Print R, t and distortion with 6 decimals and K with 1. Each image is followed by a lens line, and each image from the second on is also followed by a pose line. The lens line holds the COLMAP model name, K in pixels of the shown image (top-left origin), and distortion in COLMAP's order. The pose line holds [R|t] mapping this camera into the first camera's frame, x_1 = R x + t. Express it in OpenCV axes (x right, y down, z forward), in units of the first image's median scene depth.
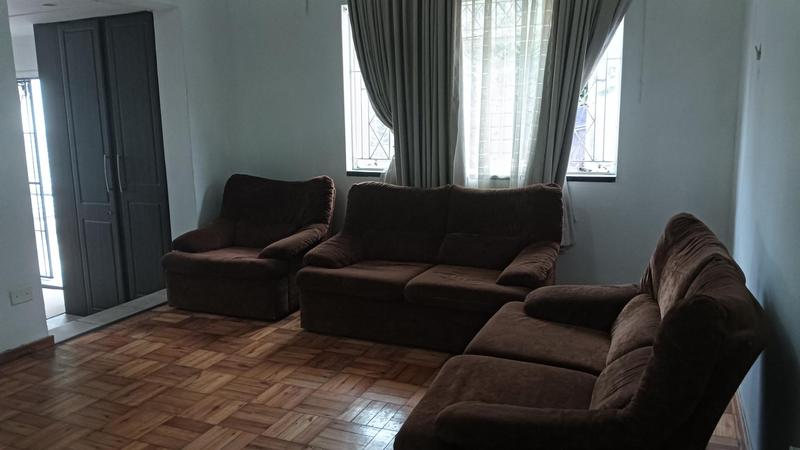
lens RADIAL K [[626.6, 0, 400.0], [0, 626.6, 225.0], [0, 0, 1]] dist [0.070648, -0.125018]
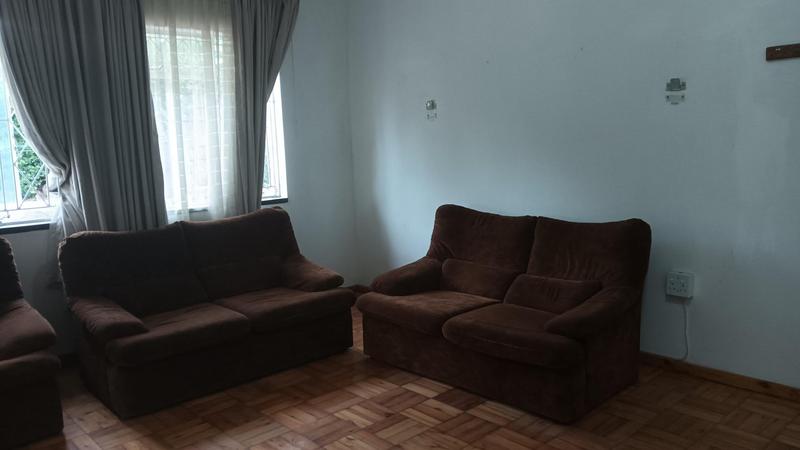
lens RADIAL K [[626.6, 0, 400.0], [0, 626.6, 225.0], [0, 0, 1]] dist [0.070648, -0.125018]
pose [[0.393180, -0.123464, 0.911135, -0.672963], [0.185338, 0.981245, 0.052986, -0.047678], [-0.900588, 0.148035, 0.408689, 0.312378]]
